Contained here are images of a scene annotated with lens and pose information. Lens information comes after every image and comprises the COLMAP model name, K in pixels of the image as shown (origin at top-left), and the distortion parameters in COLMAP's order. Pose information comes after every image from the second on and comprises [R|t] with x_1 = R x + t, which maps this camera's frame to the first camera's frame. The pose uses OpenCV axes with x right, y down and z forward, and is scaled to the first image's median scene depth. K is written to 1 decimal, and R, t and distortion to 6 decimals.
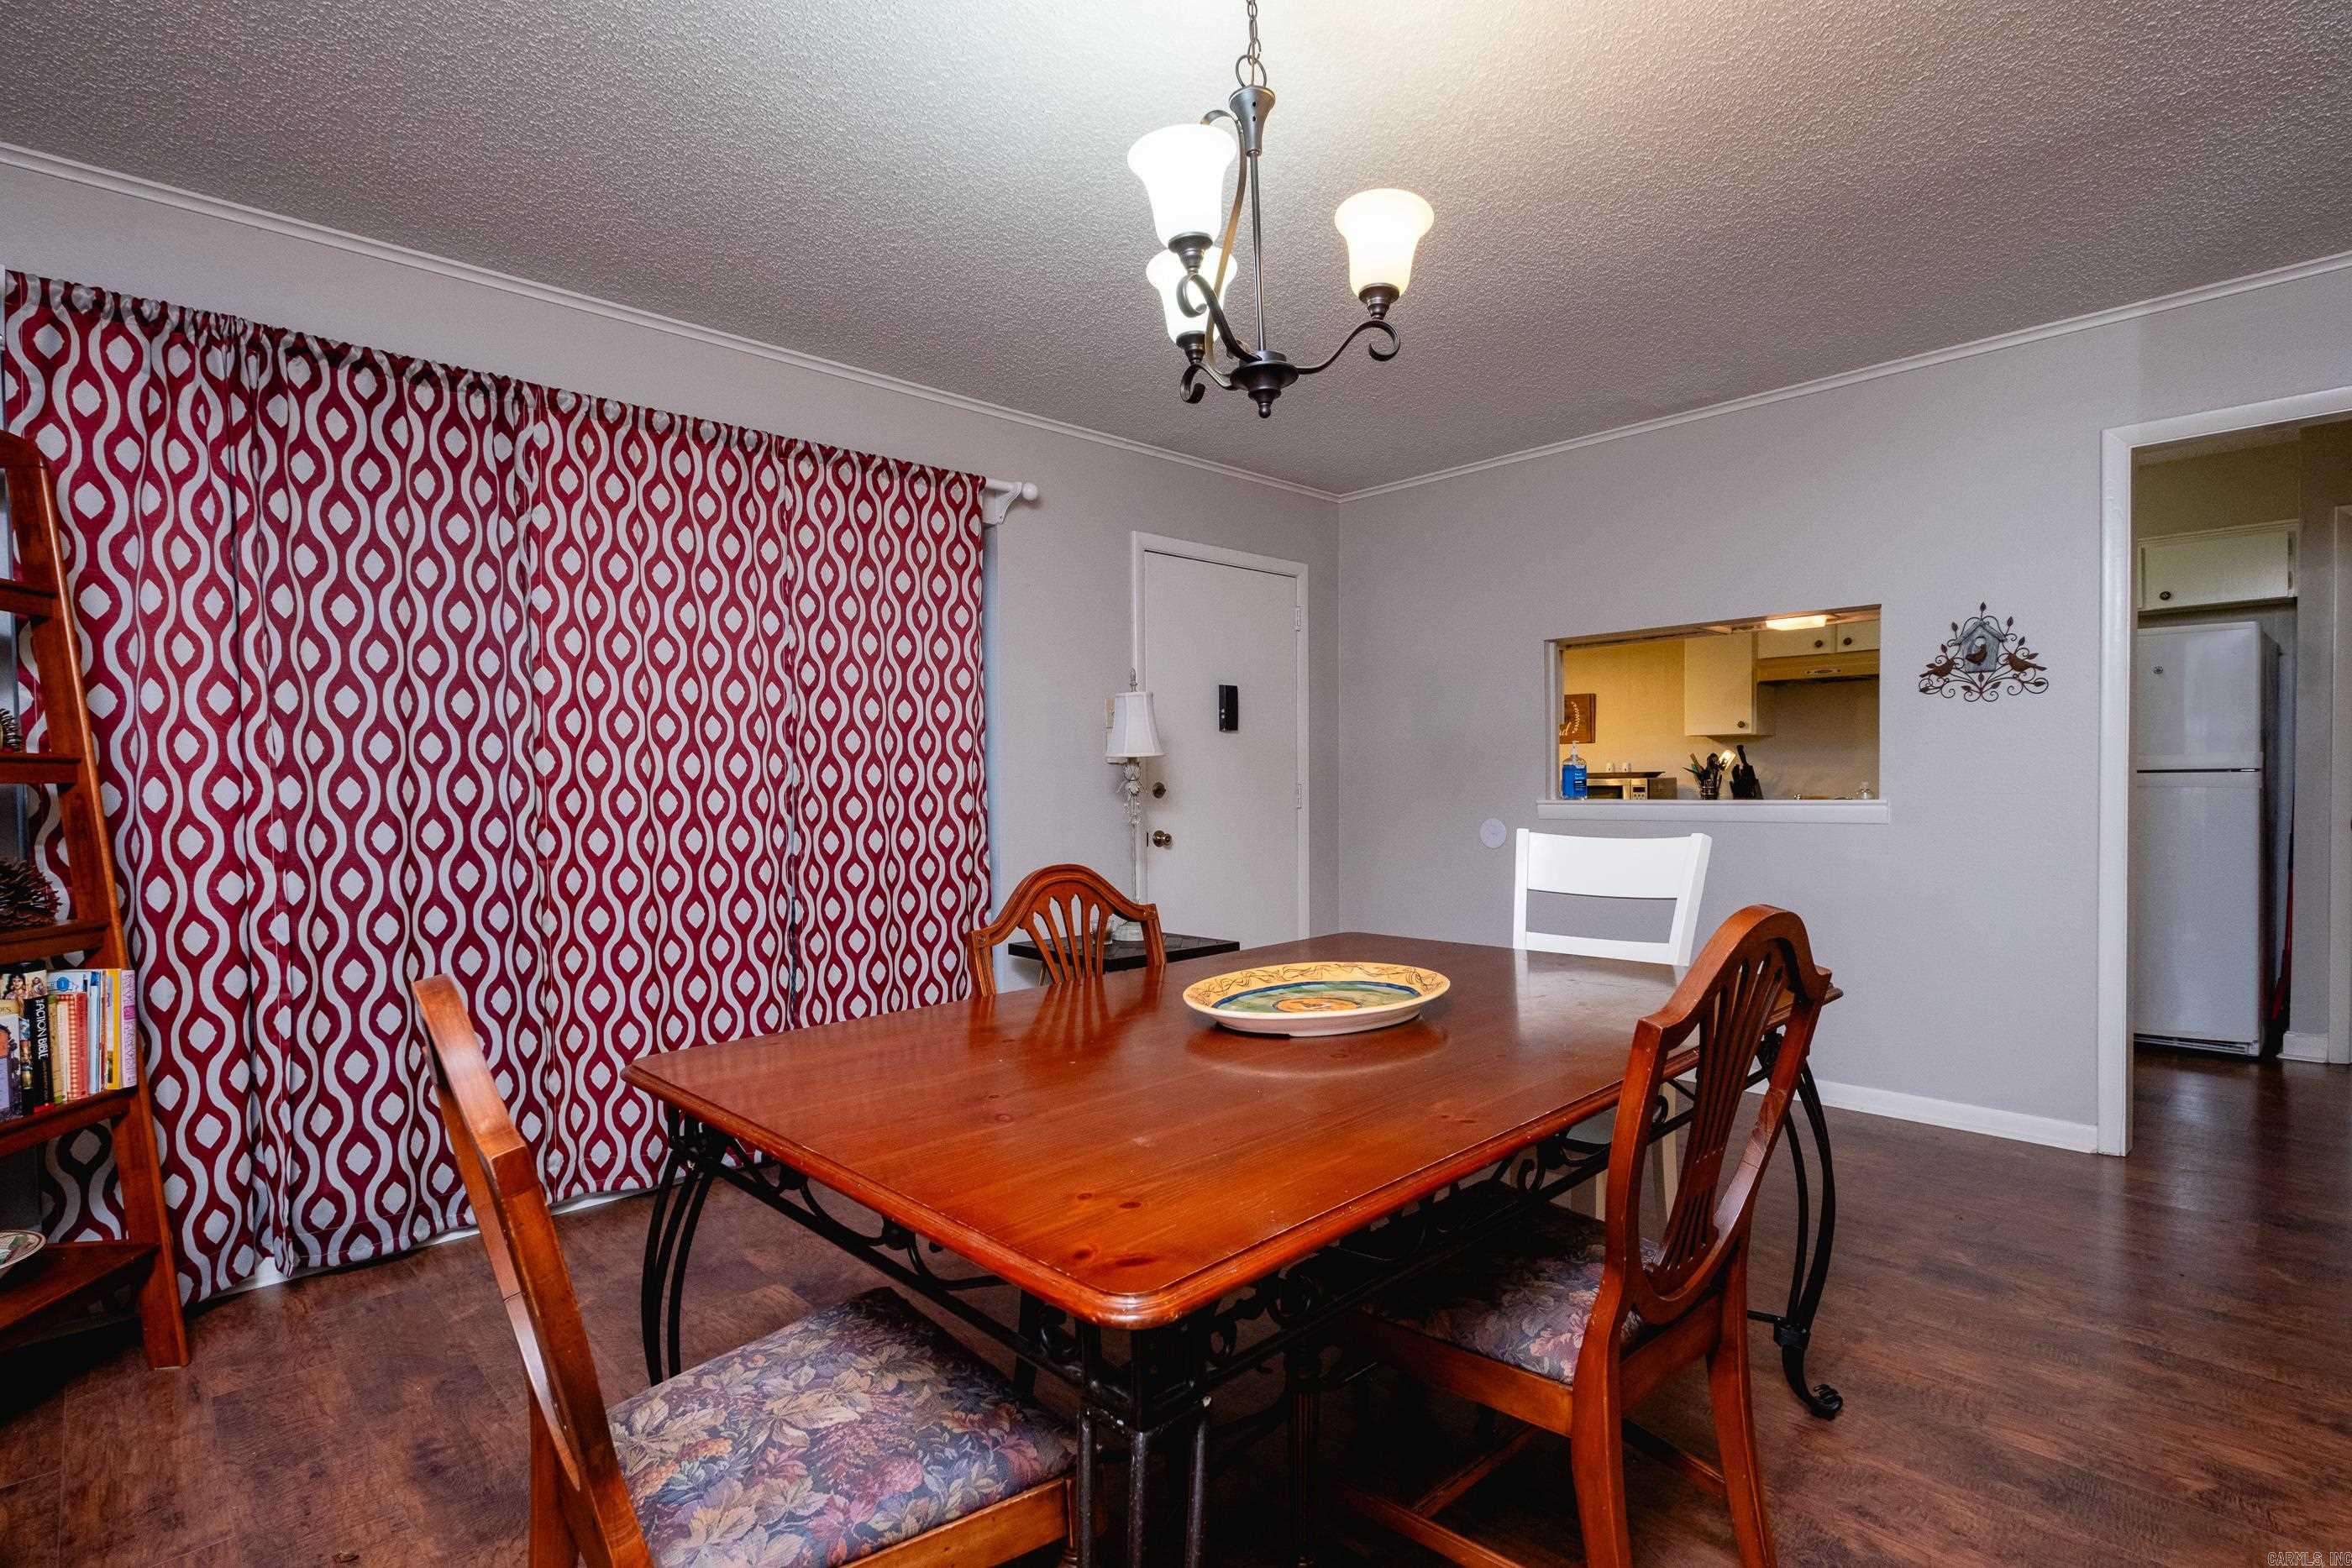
lens RADIAL K [[1136.5, 0, 1214.4], [0, 1136.5, 810.3], [0, 0, 1]] dist [0.004497, 0.000139]
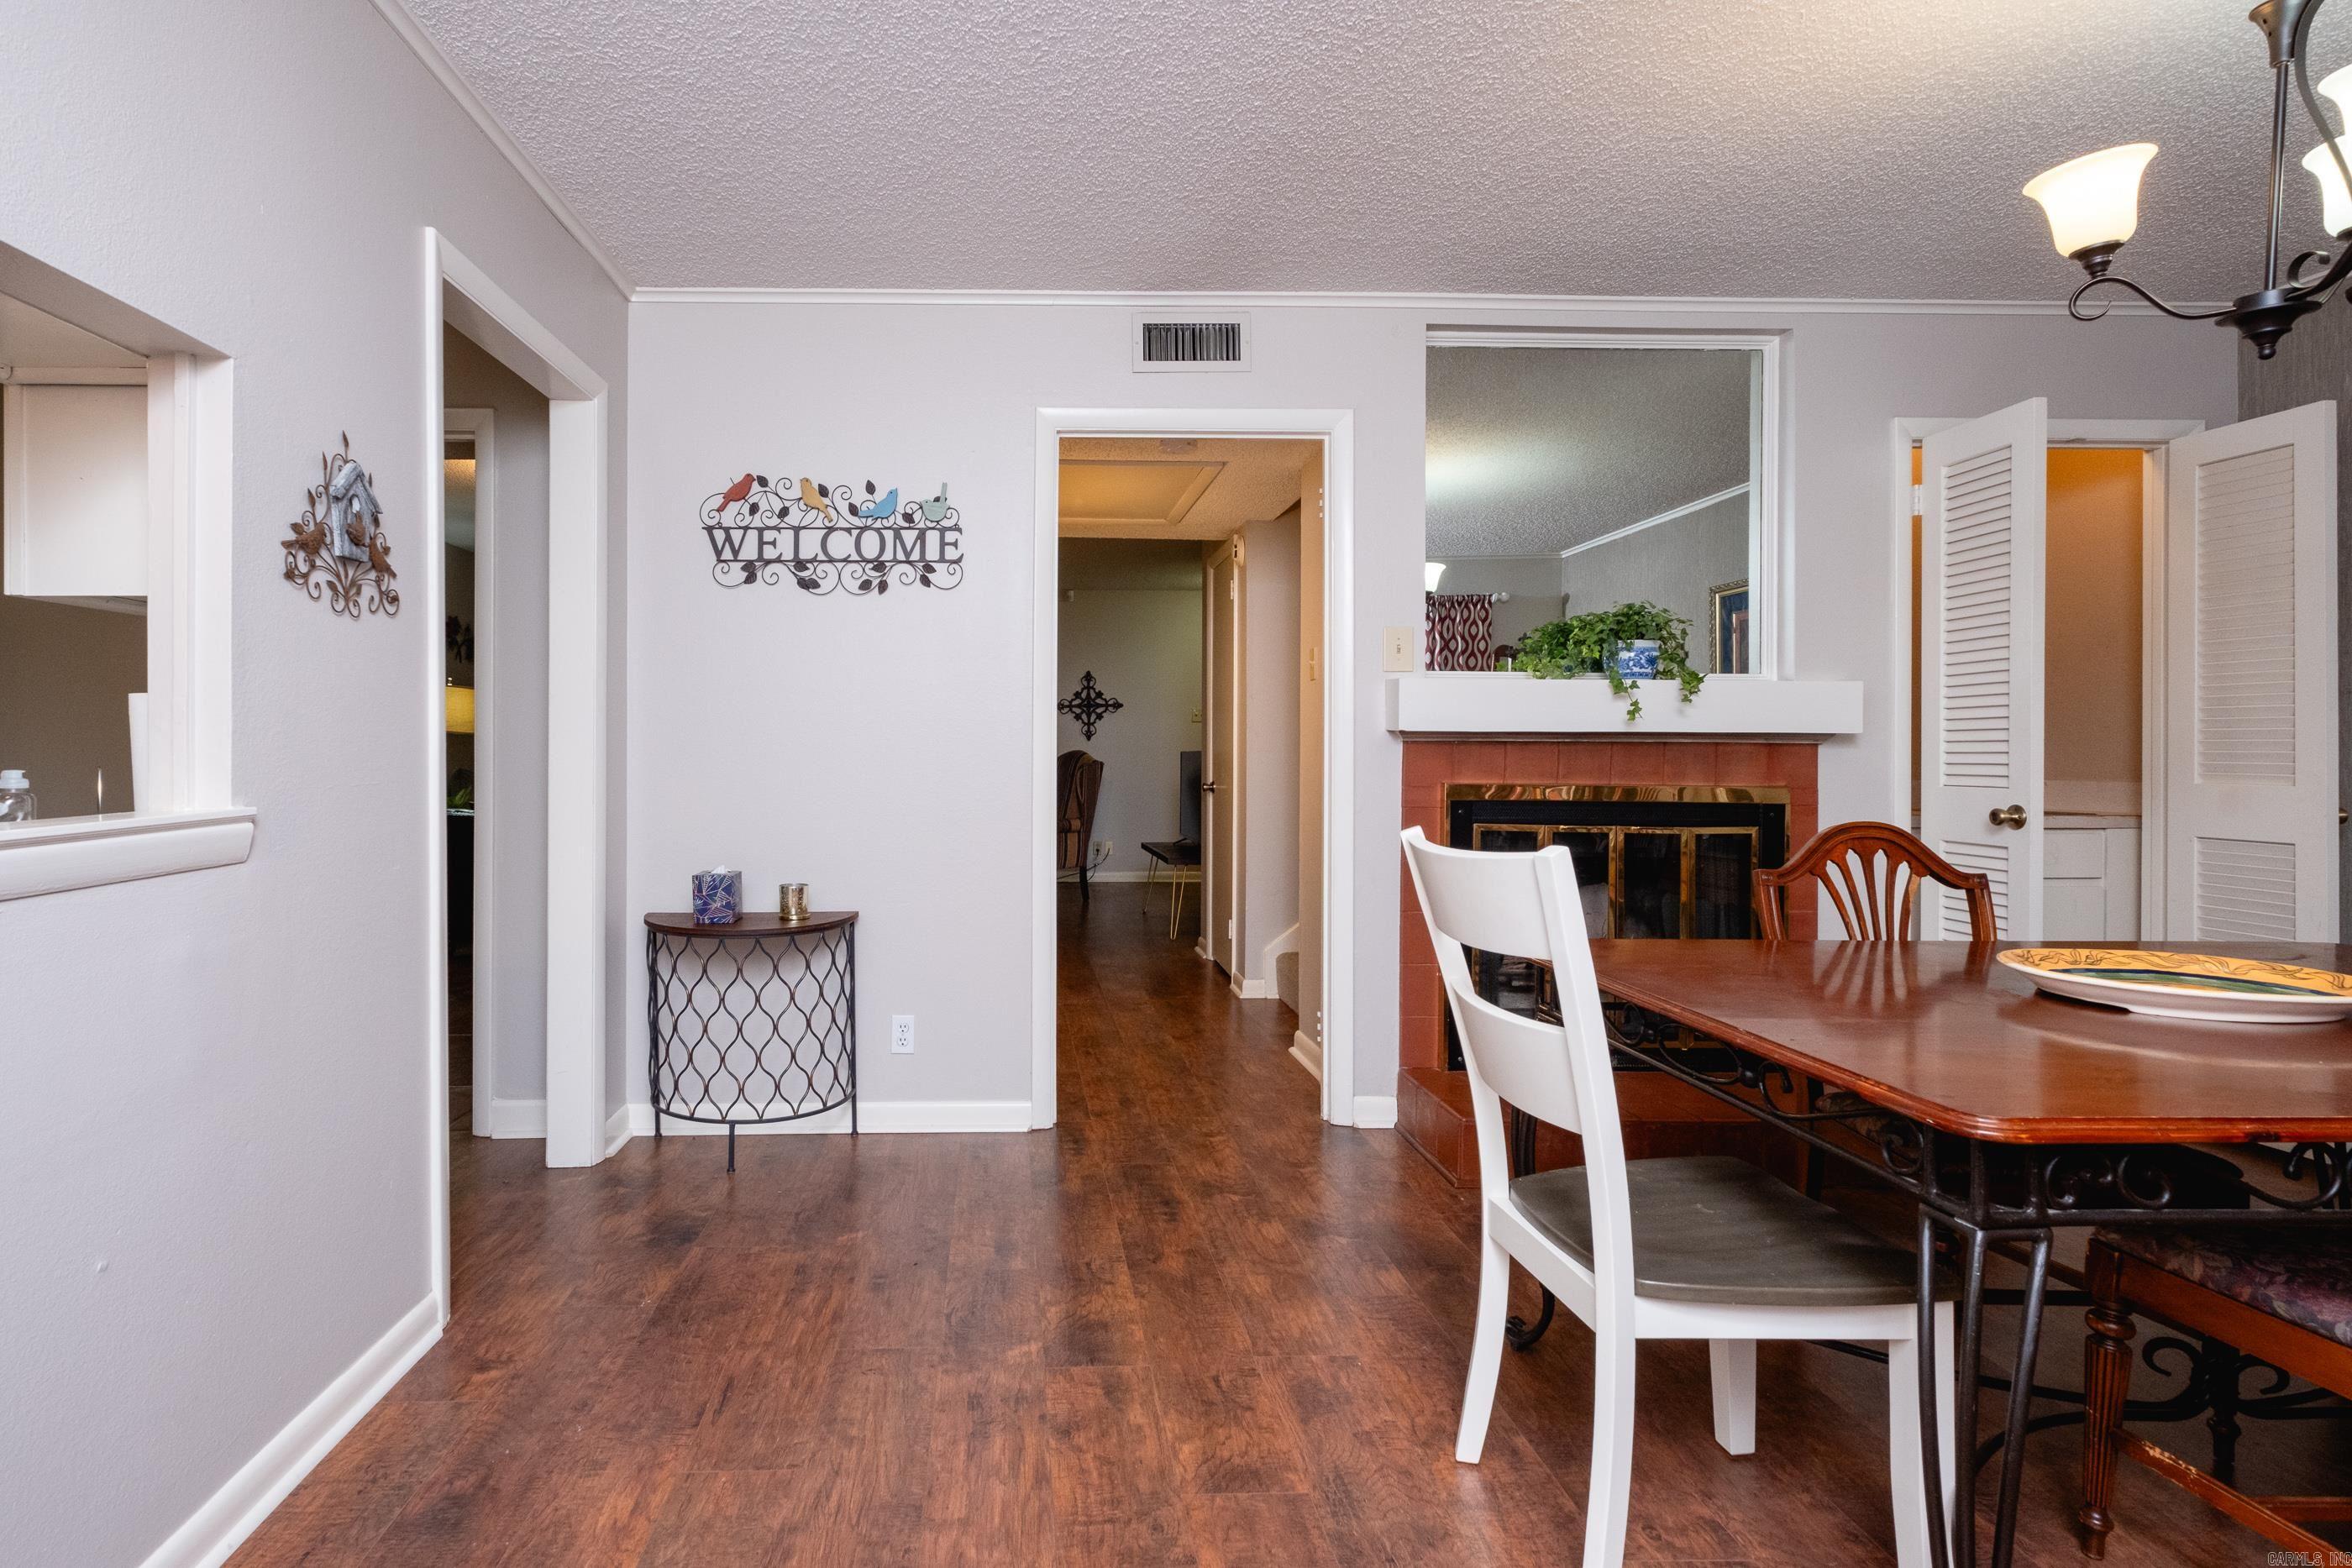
lens RADIAL K [[1178.2, 0, 1032.8], [0, 1178.2, 754.7], [0, 0, 1]] dist [0.004823, 0.000446]
pose [[-0.729767, 0.005942, 0.683670, 0.059288], [0.025860, 0.999487, 0.018917, -0.033327], [-0.683206, 0.031484, -0.729546, 1.214560]]
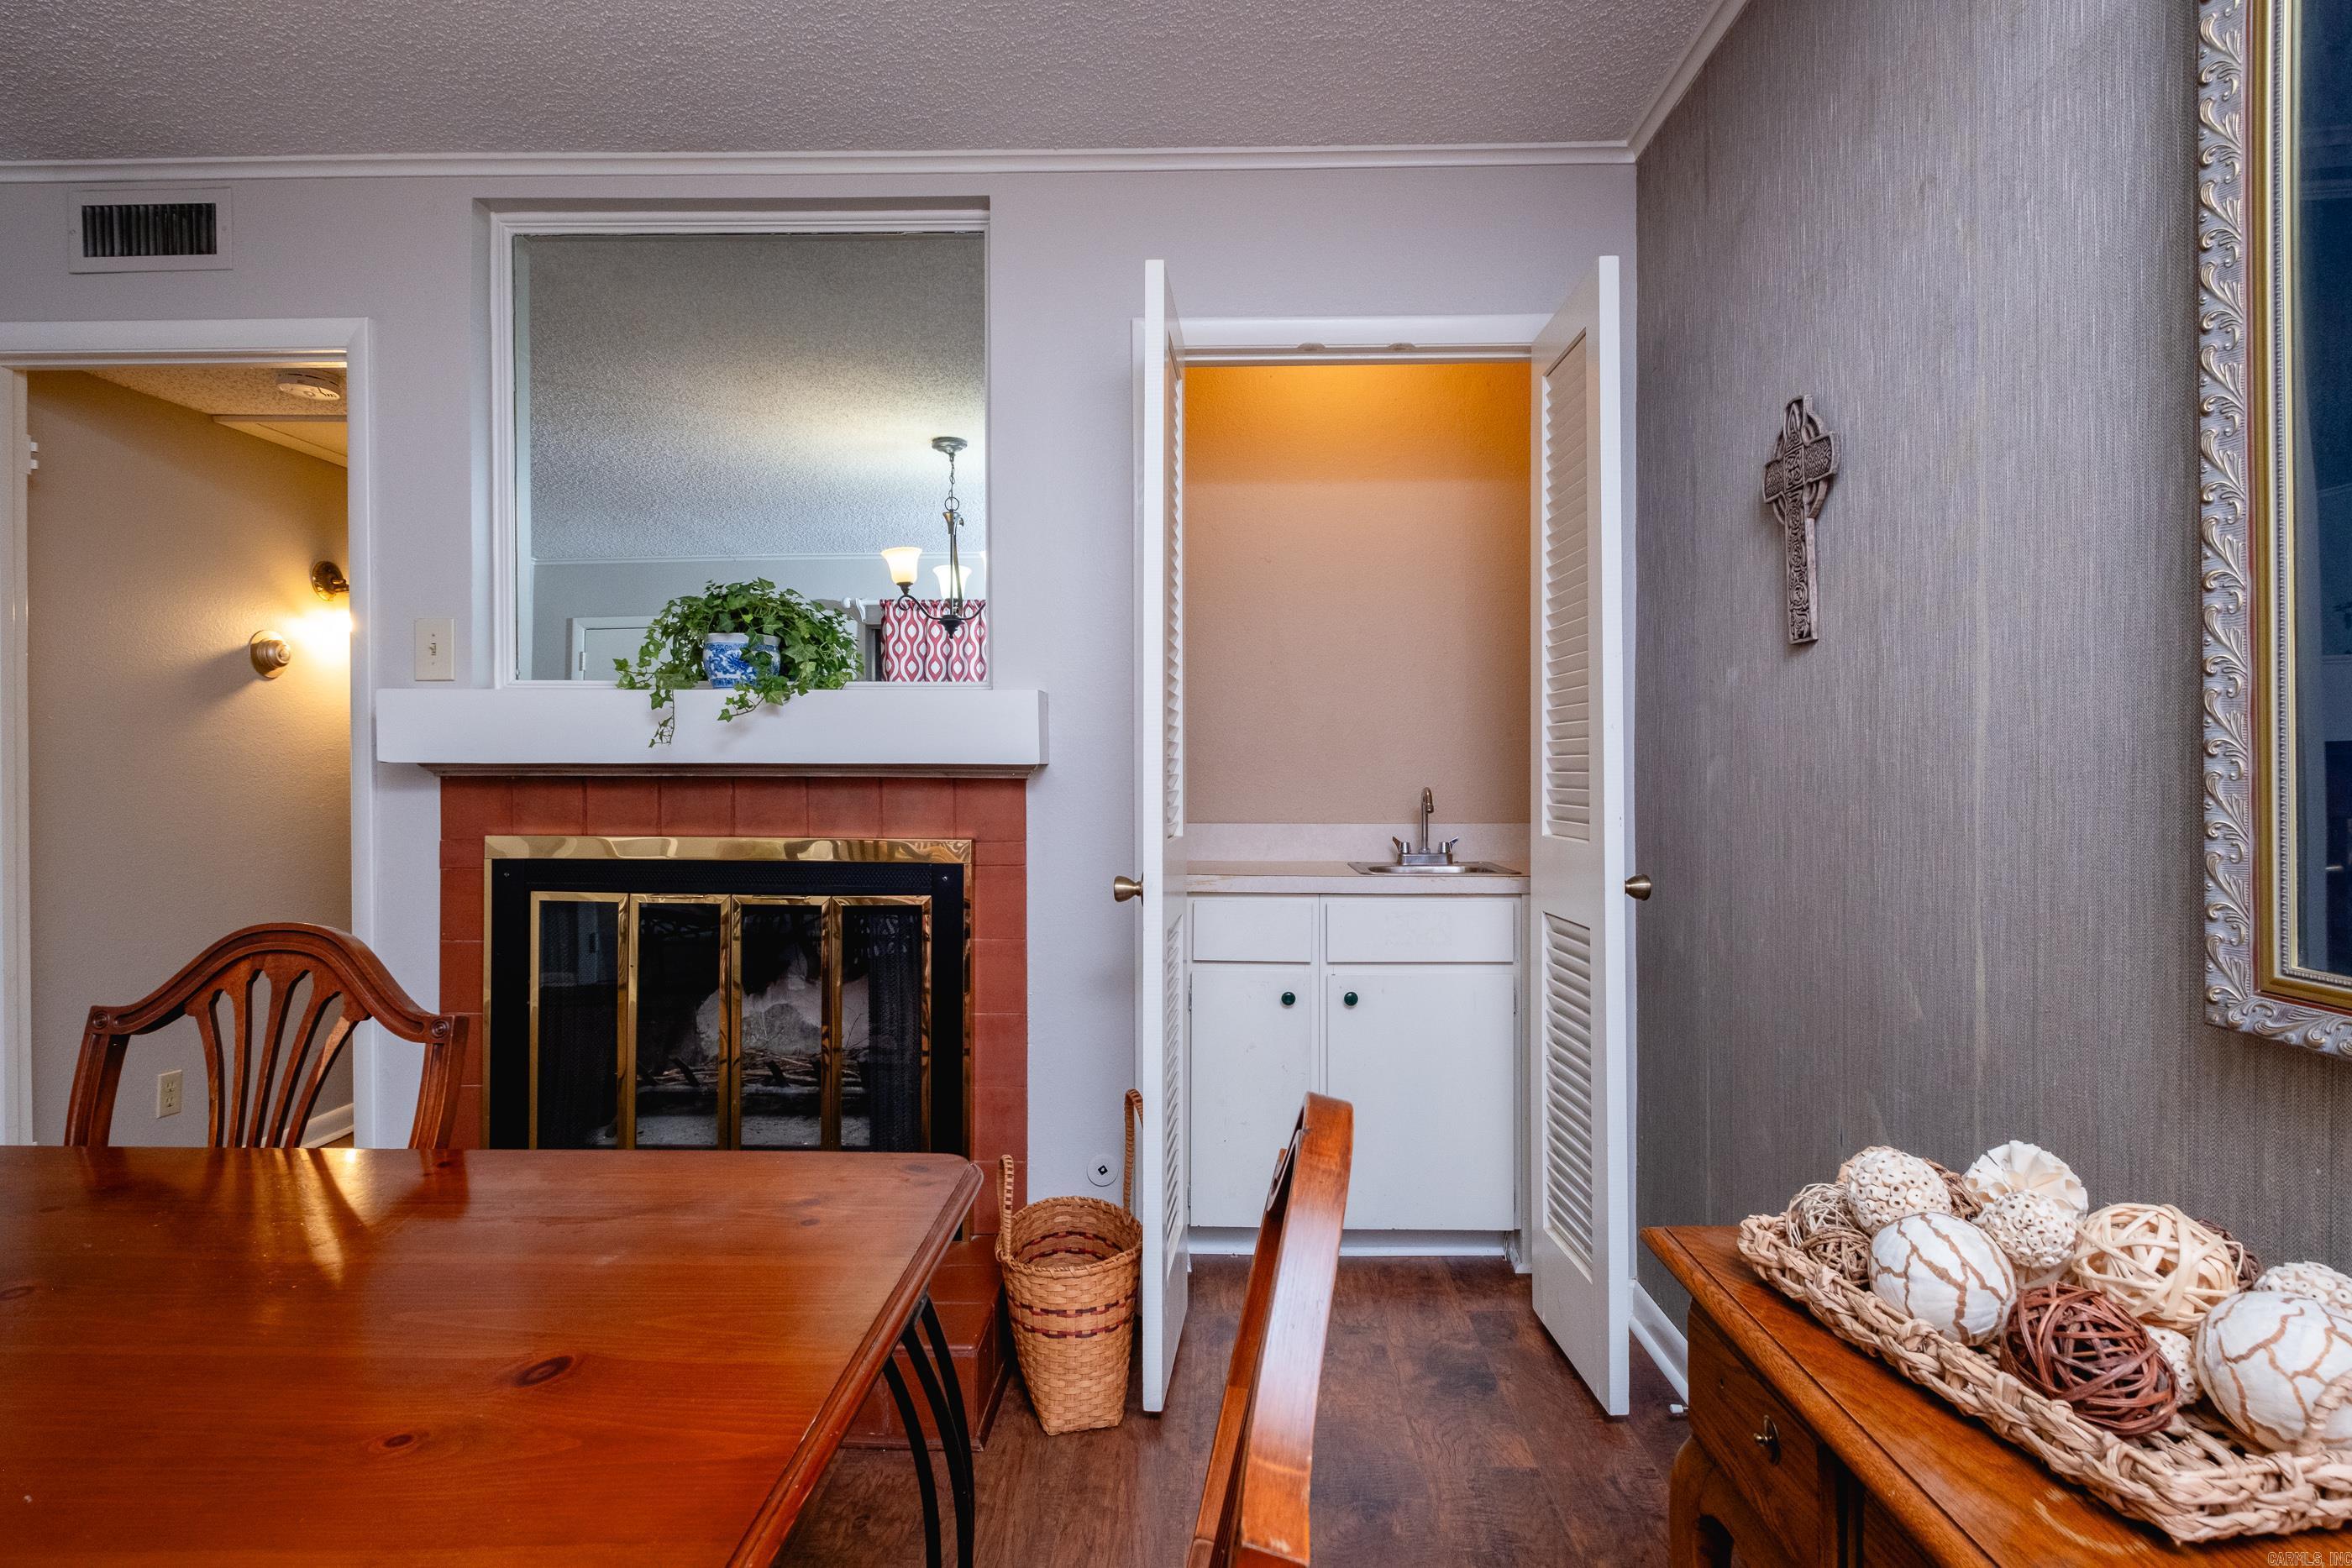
lens RADIAL K [[1171.6, 0, 1176.0], [0, 1171.6, 784.0], [0, 0, 1]] dist [0.002323, 0.000109]
pose [[-0.695555, 0.005041, 0.718455, -0.320888], [0.029007, 0.999357, 0.021070, -0.015336], [-0.717887, 0.035496, -0.695255, 0.440213]]
